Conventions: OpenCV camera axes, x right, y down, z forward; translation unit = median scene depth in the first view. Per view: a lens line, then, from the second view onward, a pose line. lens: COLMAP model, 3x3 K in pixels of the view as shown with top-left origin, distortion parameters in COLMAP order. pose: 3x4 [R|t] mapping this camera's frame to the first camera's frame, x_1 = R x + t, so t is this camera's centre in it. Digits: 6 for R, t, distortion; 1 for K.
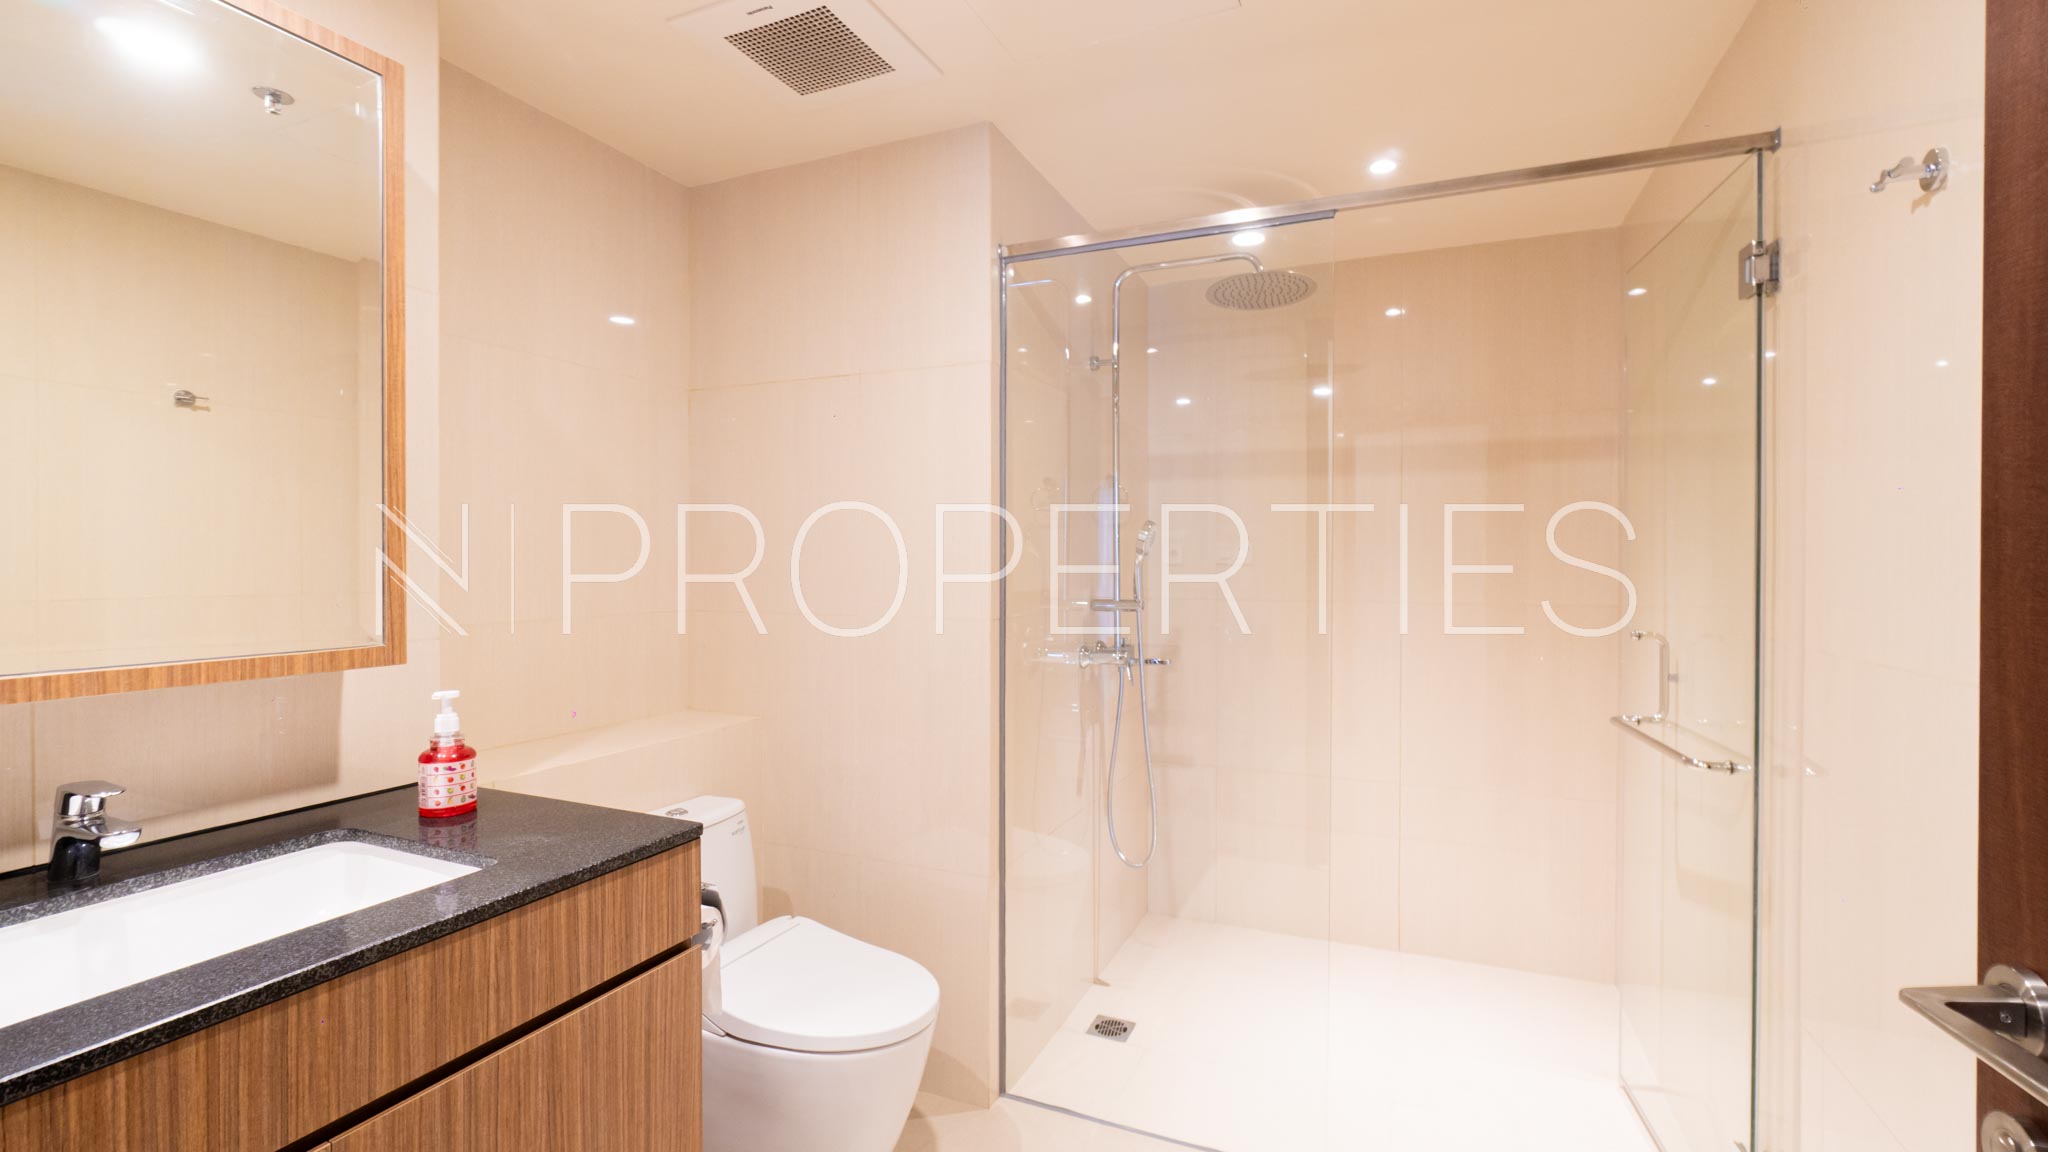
lens RADIAL K [[886.9, 0, 1019.8], [0, 886.9, 575.1], [0, 0, 1]] dist [-0.005604, -0.000735]
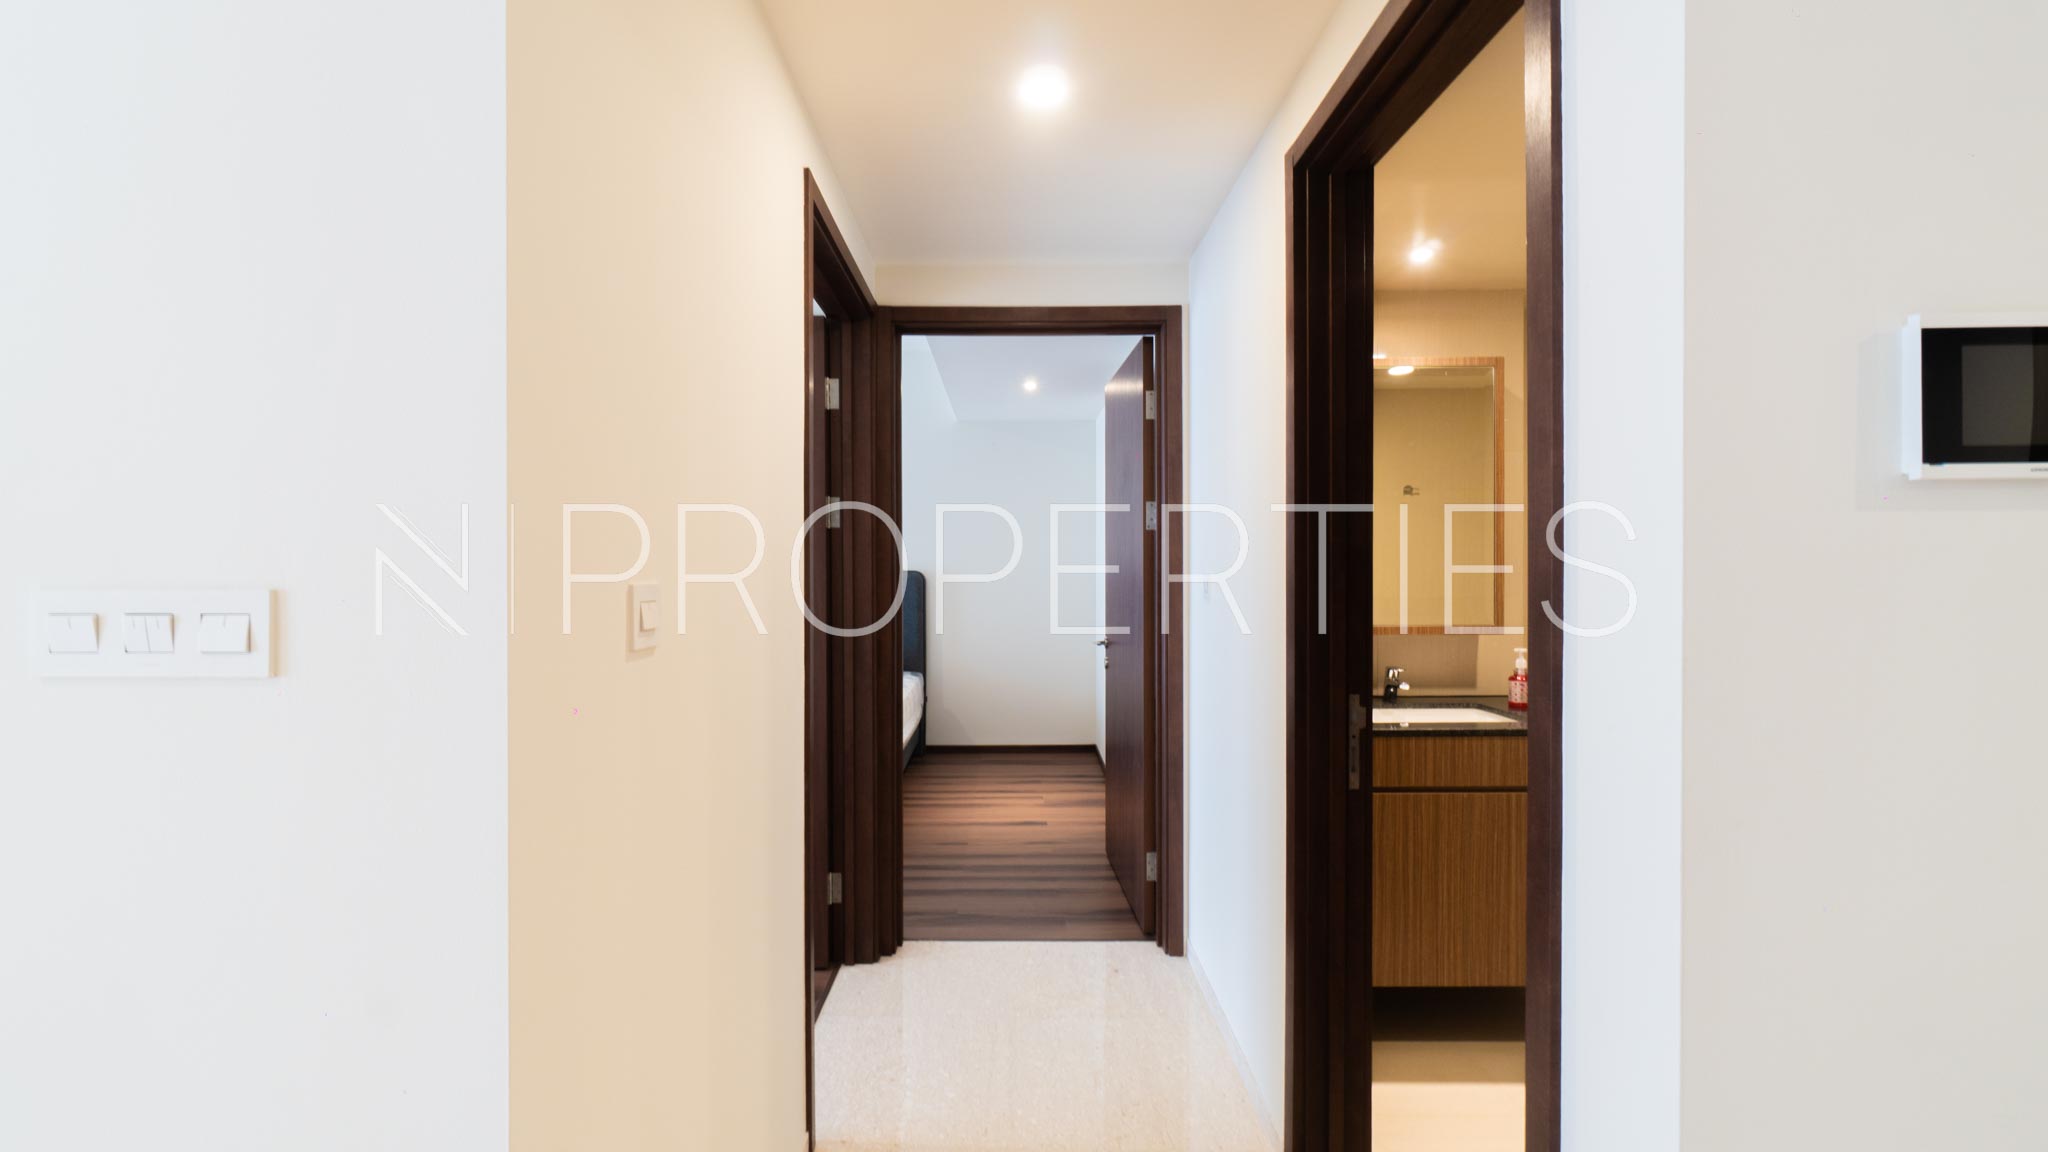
lens RADIAL K [[886.9, 0, 1022.1], [0, 886.9, 578.3], [0, 0, 1]] dist [-0.005604, -0.000735]
pose [[0.409371, 0.002384, -0.912365, 1.117227], [-0.006165, 0.999981, -0.000154, -0.040896], [0.912347, 0.005688, 0.409378, -1.345812]]
